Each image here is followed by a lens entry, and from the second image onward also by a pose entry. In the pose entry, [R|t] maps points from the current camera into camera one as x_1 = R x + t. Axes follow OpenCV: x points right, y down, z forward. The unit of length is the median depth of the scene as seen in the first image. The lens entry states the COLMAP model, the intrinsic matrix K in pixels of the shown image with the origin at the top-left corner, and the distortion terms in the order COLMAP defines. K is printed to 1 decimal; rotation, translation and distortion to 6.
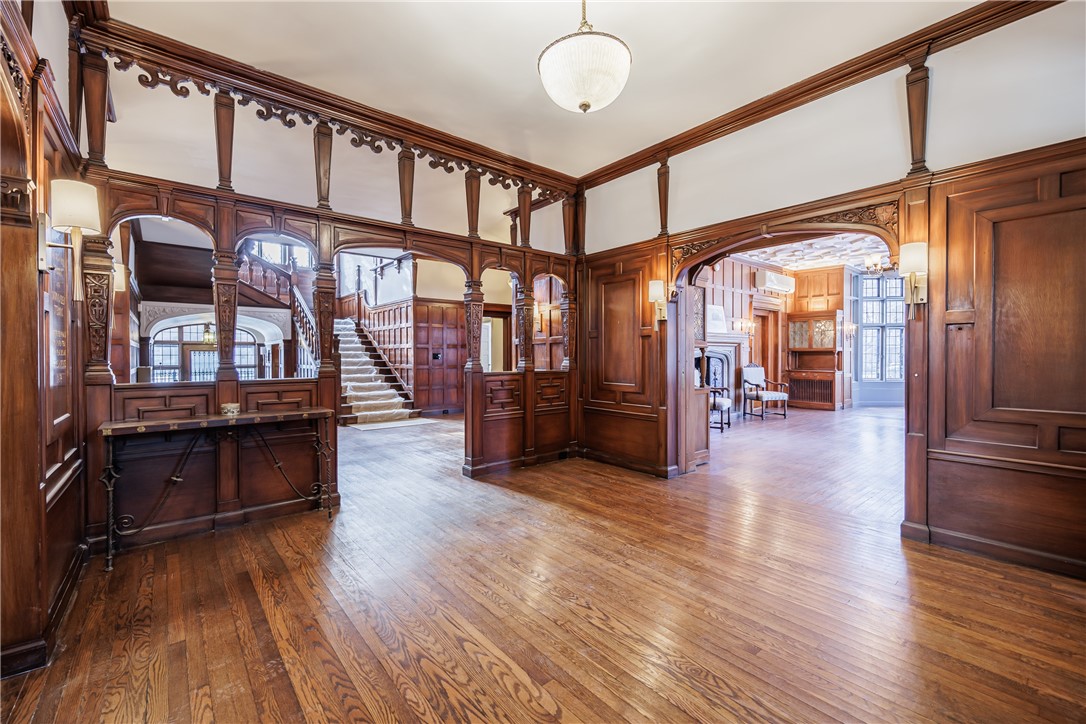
lens RADIAL K [[454.3, 0, 547.3], [0, 454.3, 358.1], [0, 0, 1]] dist [-0.011797, -0.000036]
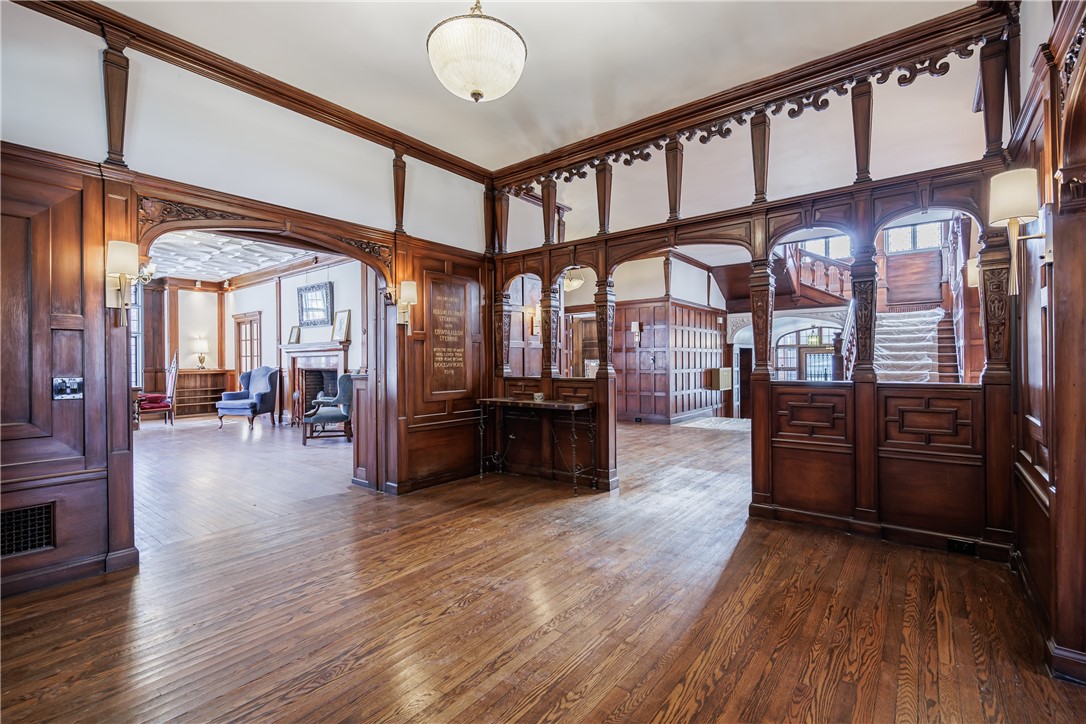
lens RADIAL K [[483.7, 0, 543.0], [0, 483.7, 362.0], [0, 0, 1]] dist [0.001004, 0.000184]
pose [[0.193160, 0.001349, -0.981166, 0.688182], [0.004684, 0.999986, 0.002297, -0.003369], [0.981156, -0.005039, 0.193151, 0.589371]]
